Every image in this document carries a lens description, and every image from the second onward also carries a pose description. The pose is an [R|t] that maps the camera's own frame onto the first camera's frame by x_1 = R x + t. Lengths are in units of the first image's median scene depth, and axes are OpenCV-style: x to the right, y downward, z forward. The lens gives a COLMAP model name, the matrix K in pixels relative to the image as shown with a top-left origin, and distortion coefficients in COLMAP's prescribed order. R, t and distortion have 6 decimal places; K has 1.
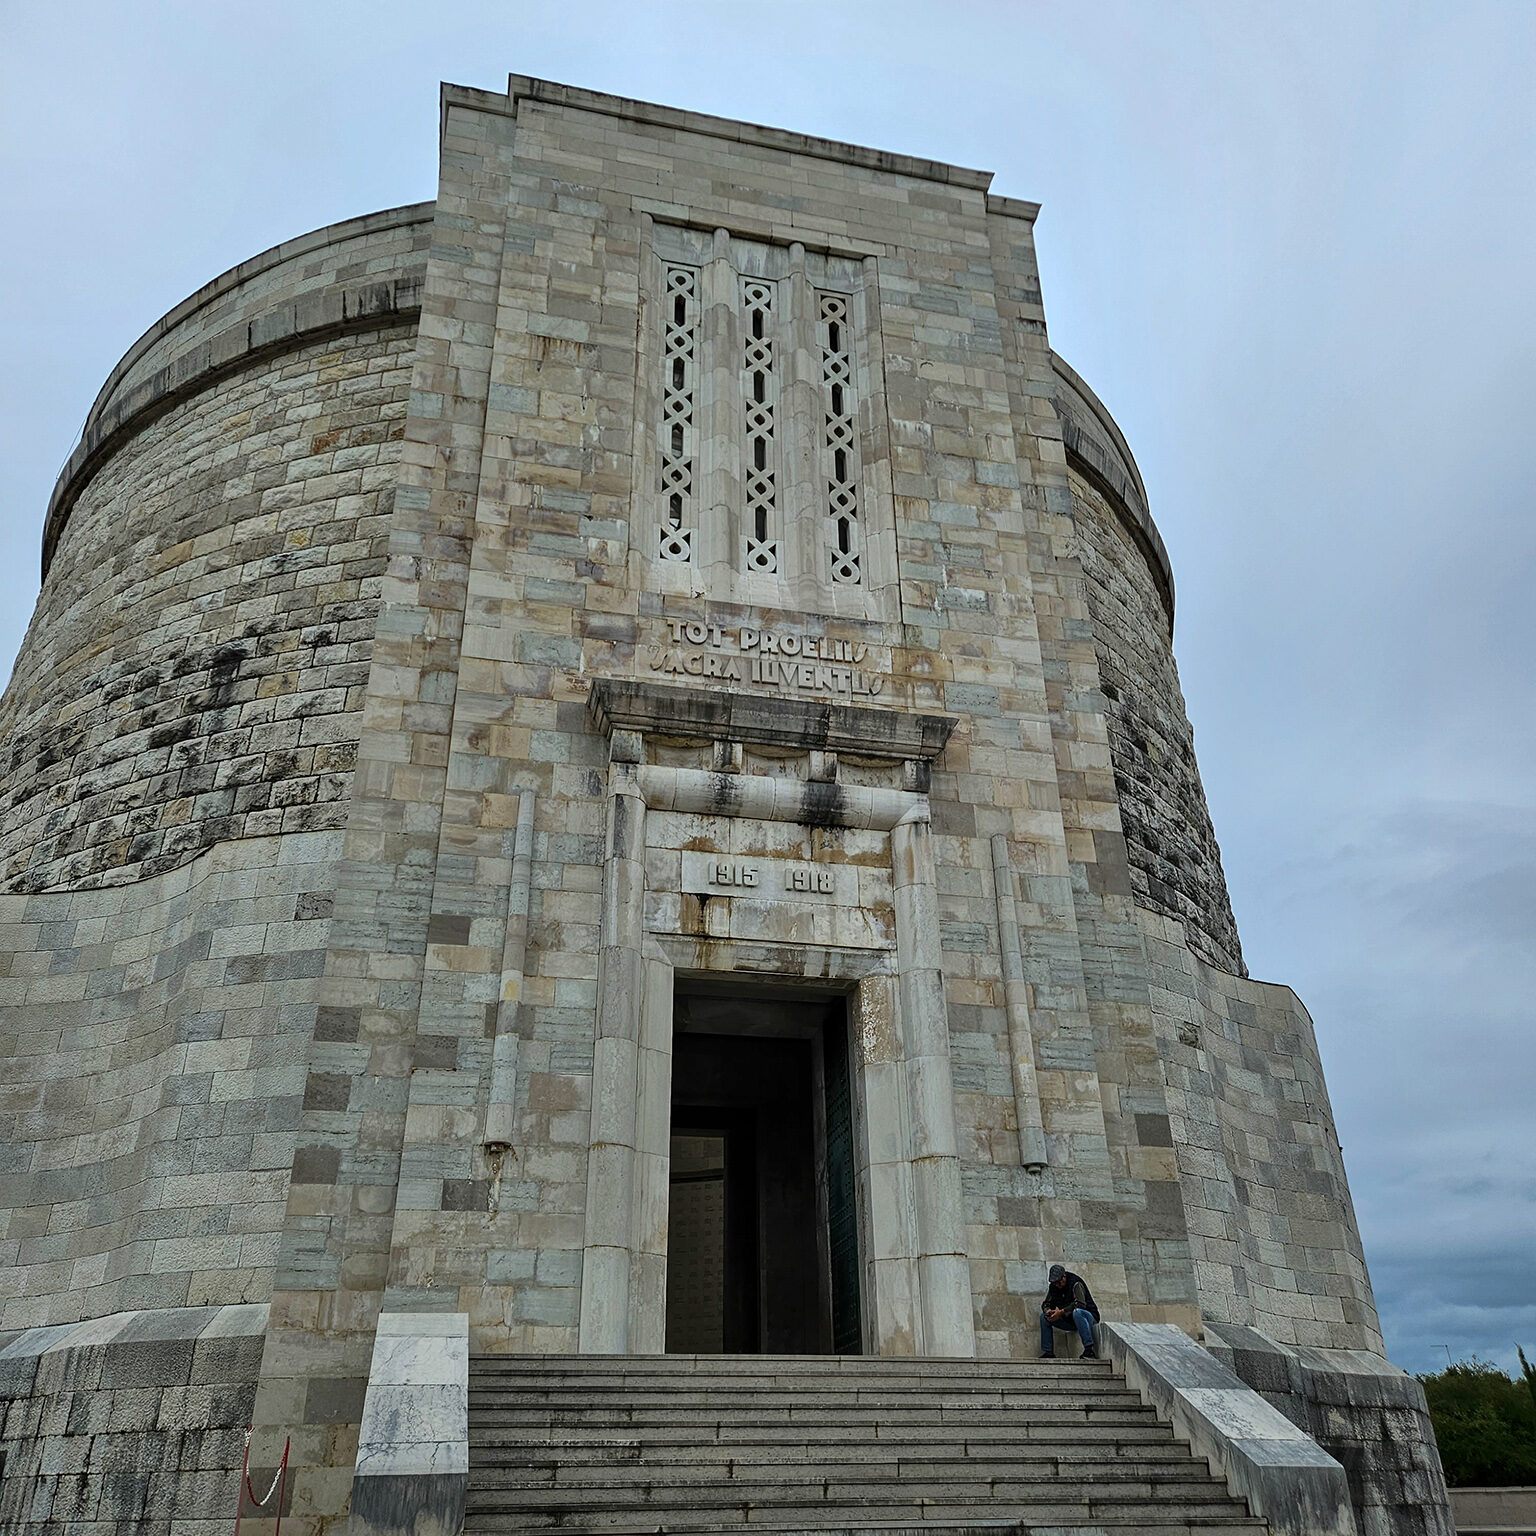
lens RADIAL K [[1349.6, 0, 768.0], [0, 1349.6, 768.0], [0, 0, 1]] dist [0.090013, -0.087169]
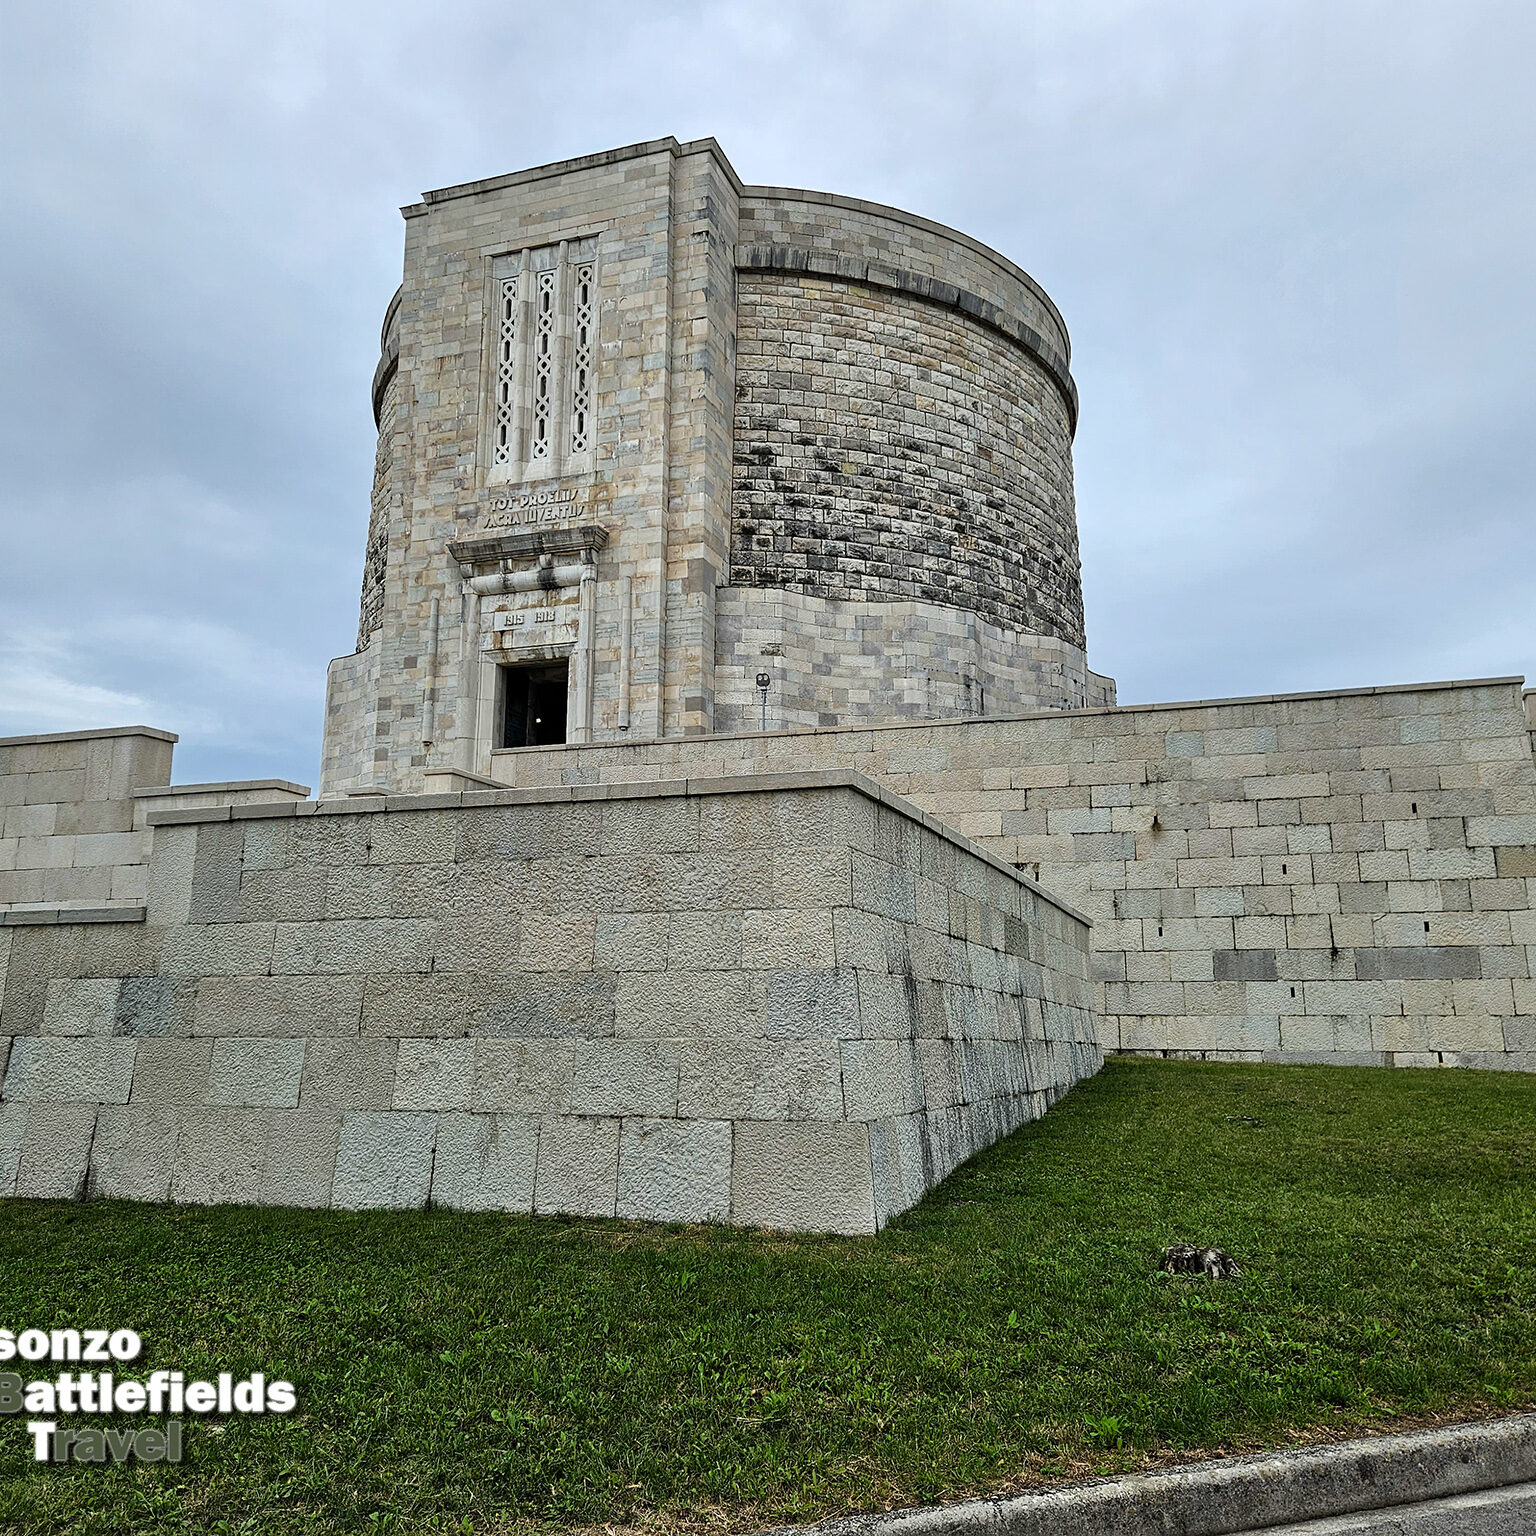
lens RADIAL K [[1352.8, 0, 761.0], [0, 1352.8, 755.3], [0, 0, 1]] dist [0.084083, -0.065524]
pose [[0.833020, -0.089613, -0.545937, 1.468022], [0.247709, 0.942769, 0.223217, -0.107156], [0.494689, -0.321178, 0.807544, -0.681147]]
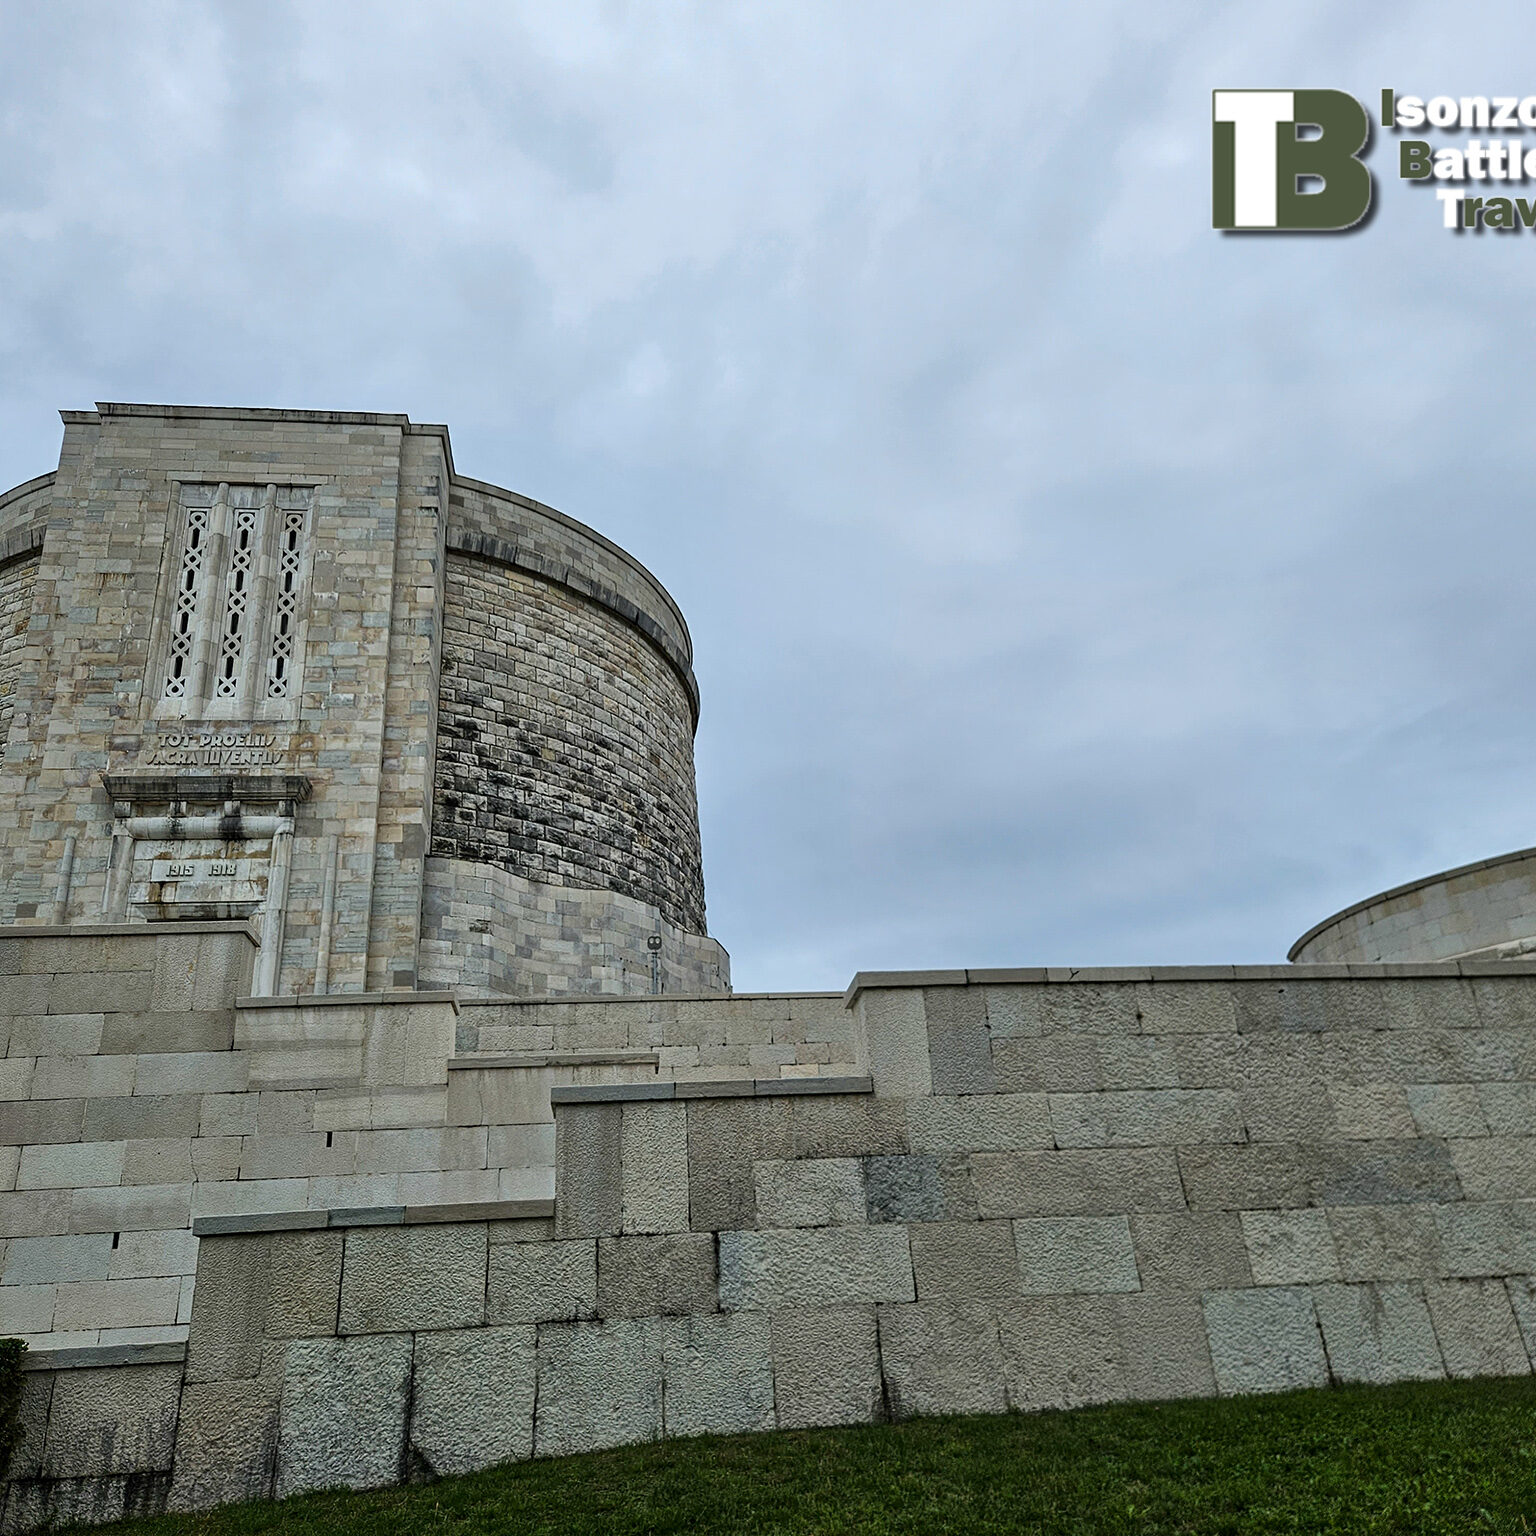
lens RADIAL K [[1361.3, 0, 768.0], [0, 1361.3, 768.0], [0, 0, 1]] dist [0.085971, -0.087985]
pose [[0.991766, -0.085119, -0.095681, 0.977220], [0.092917, 0.992436, 0.080227, -0.143008], [0.088128, -0.088457, 0.992174, -0.865302]]
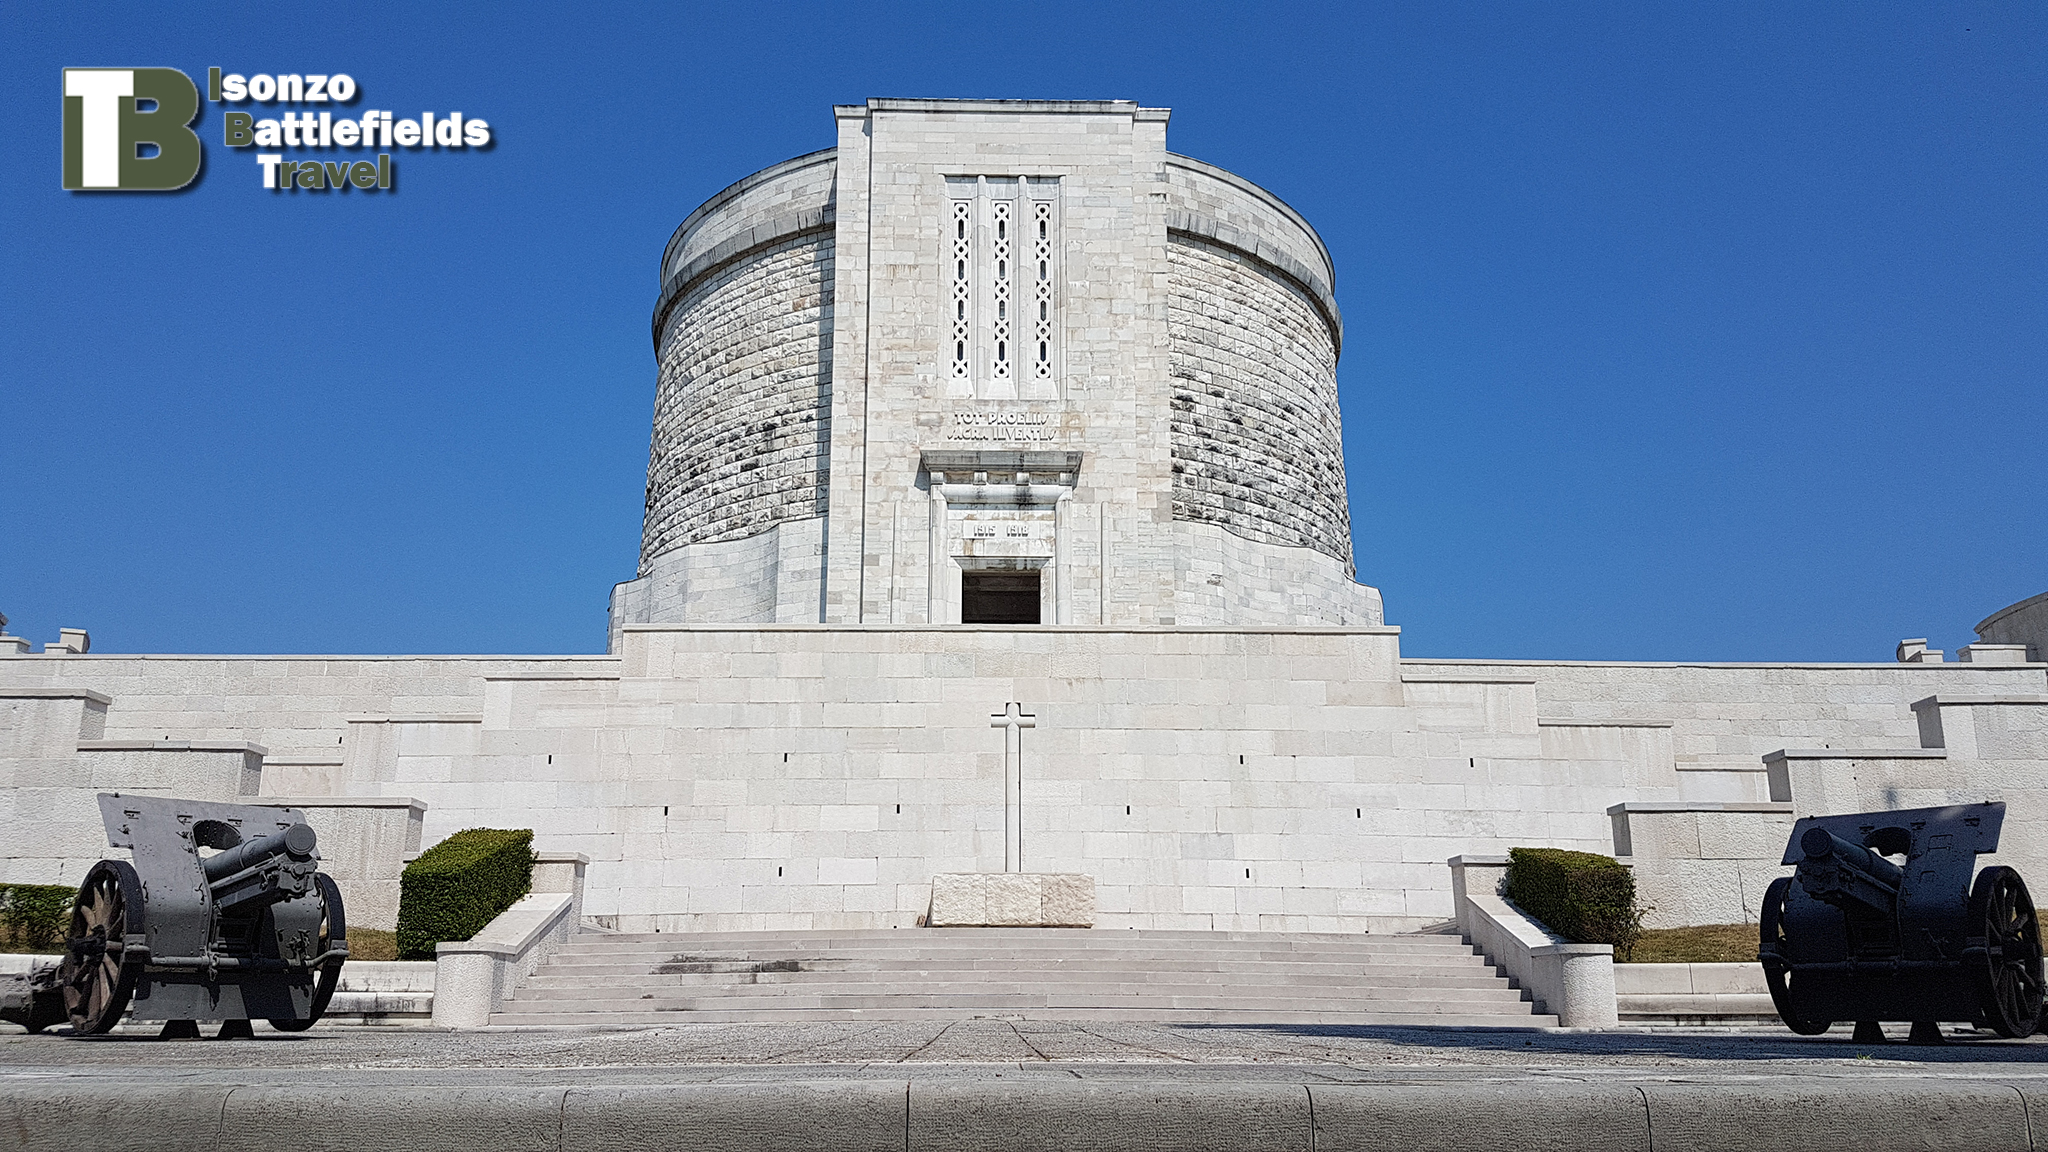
lens RADIAL K [[1557.1, 0, 1008.7], [0, 1557.1, 595.2], [0, 0, 1]] dist [0.282124, -0.618416]
pose [[0.976798, -0.040398, -0.210319, 0.558144], [0.089153, 0.969614, 0.227819, -0.408524], [0.194725, -0.241283, 0.950718, -1.551657]]
